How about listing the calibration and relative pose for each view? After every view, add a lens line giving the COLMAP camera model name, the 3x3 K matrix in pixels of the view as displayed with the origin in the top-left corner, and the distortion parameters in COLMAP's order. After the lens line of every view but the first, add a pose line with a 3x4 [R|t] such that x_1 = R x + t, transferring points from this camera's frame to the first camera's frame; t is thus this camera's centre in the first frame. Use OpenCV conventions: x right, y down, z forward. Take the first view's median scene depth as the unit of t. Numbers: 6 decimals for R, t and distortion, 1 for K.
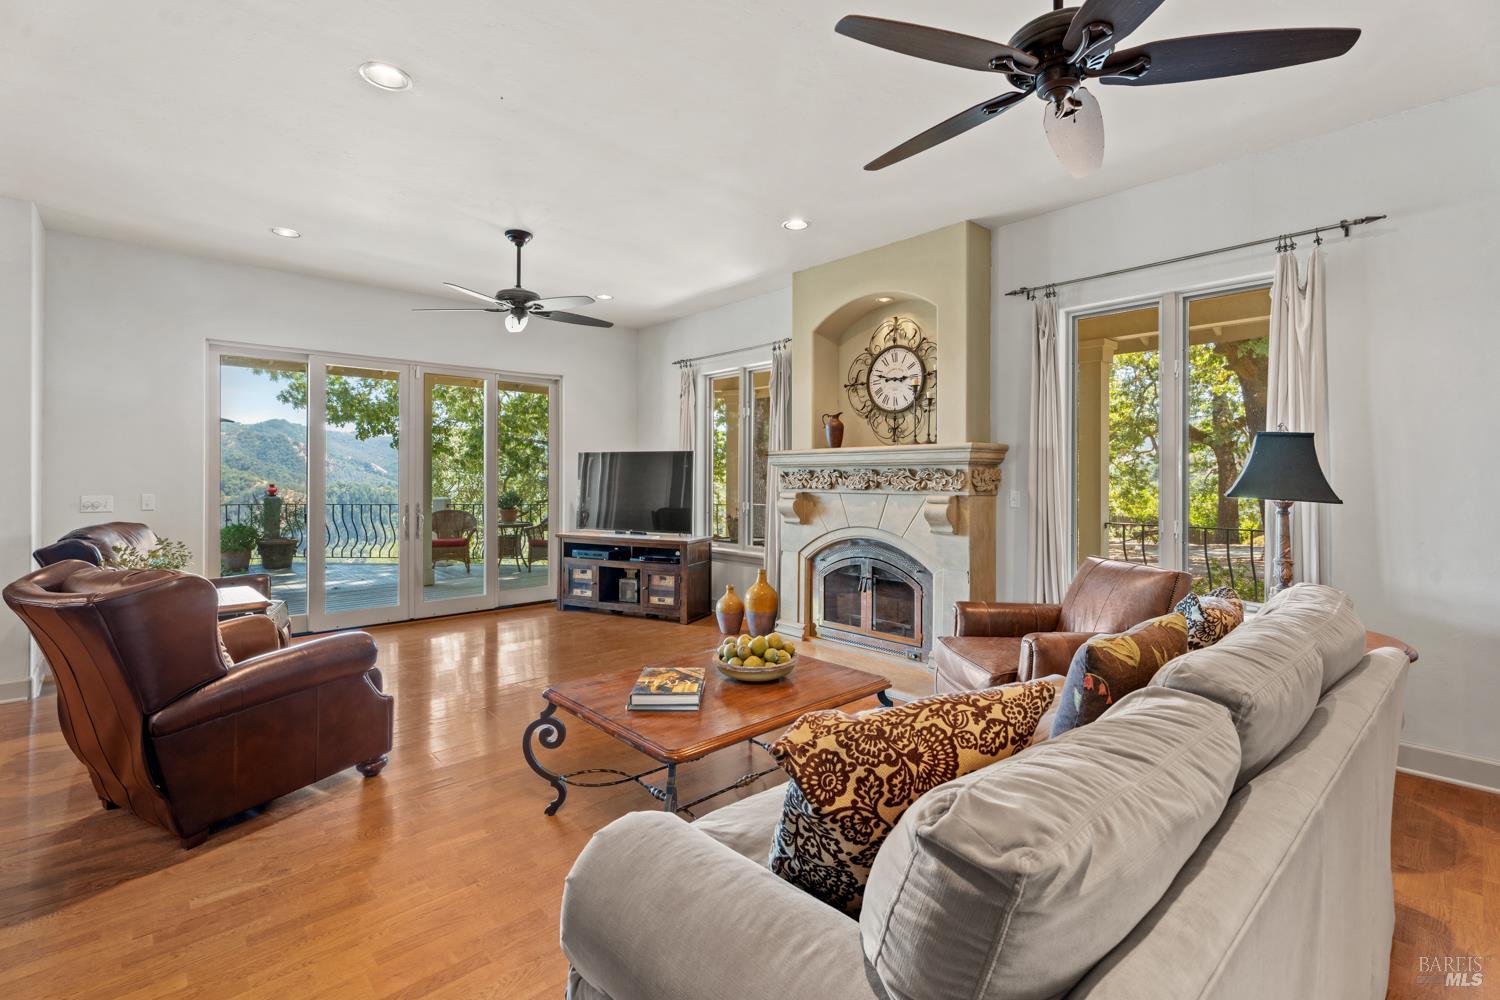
lens RADIAL K [[668.5, 0, 749.5], [0, 668.5, 473.3], [0, 0, 1]] dist [0.001437, 0.000445]
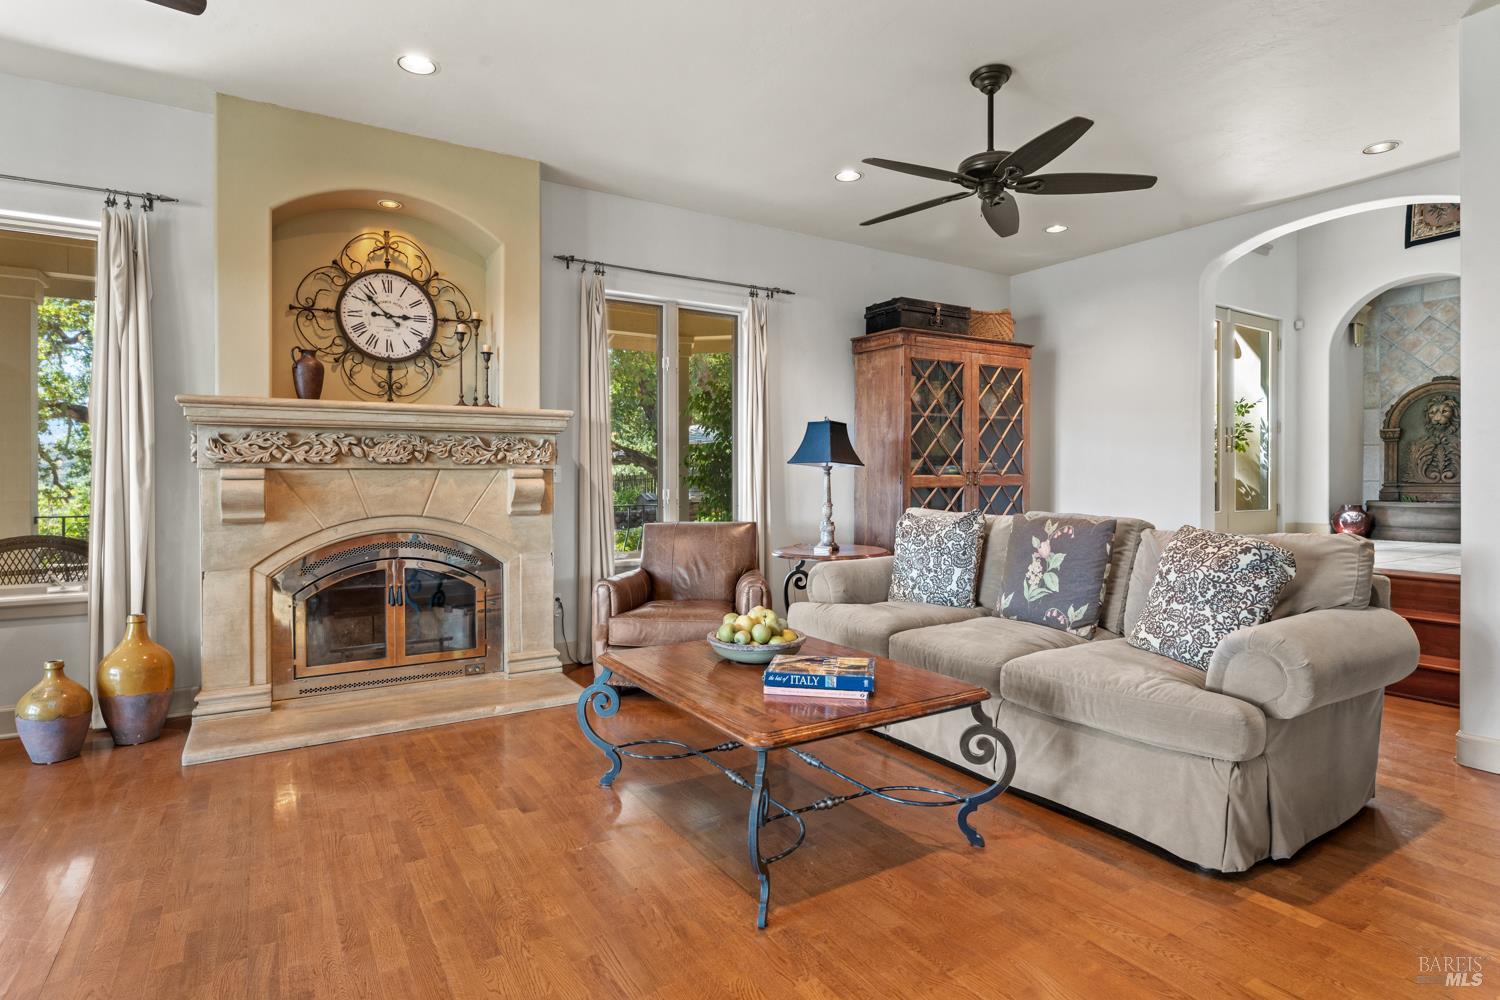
lens RADIAL K [[778.6, 0, 747.9], [0, 778.6, 482.0], [0, 0, 1]] dist [-0.003723, -0.000458]
pose [[0.188436, -0.002049, 0.982083, -0.560412], [0.002634, 0.999995, 0.001581, 0.042655], [-0.982082, 0.002289, 0.188440, 0.460137]]
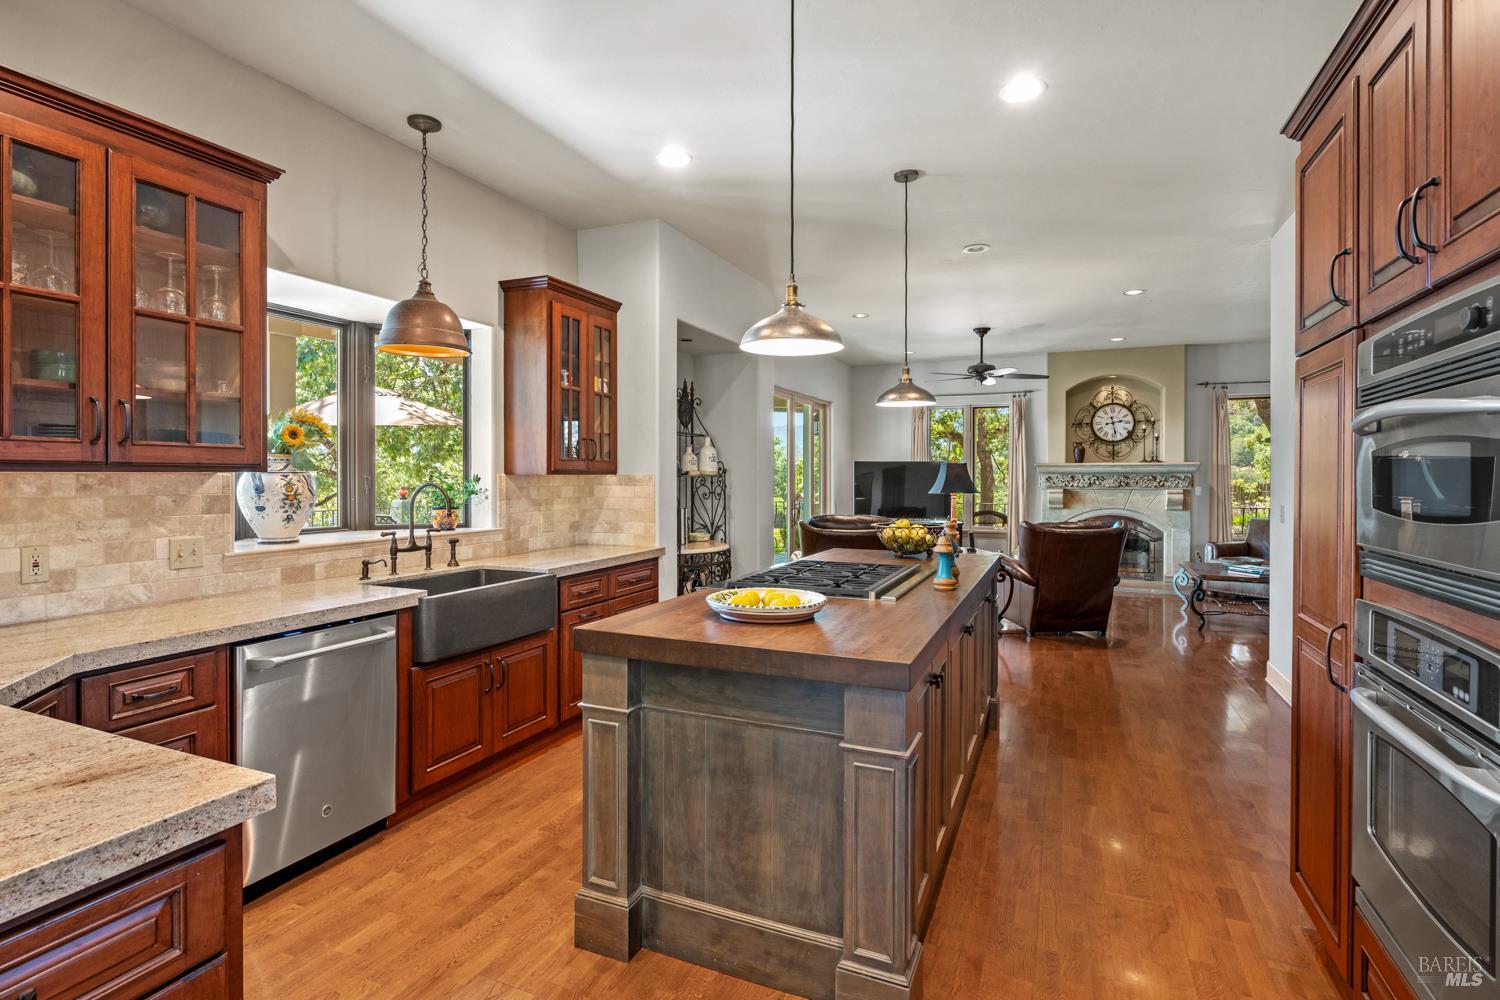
lens RADIAL K [[716.1, 0, 748.5], [0, 716.1, 473.3], [0, 0, 1]] dist [0.001643, 0.000140]
pose [[0.918670, 0.000542, 0.395025, -1.397021], [-0.000911, 0.999999, 0.000747, -0.012001], [-0.395024, -0.001046, 0.918670, -0.326449]]
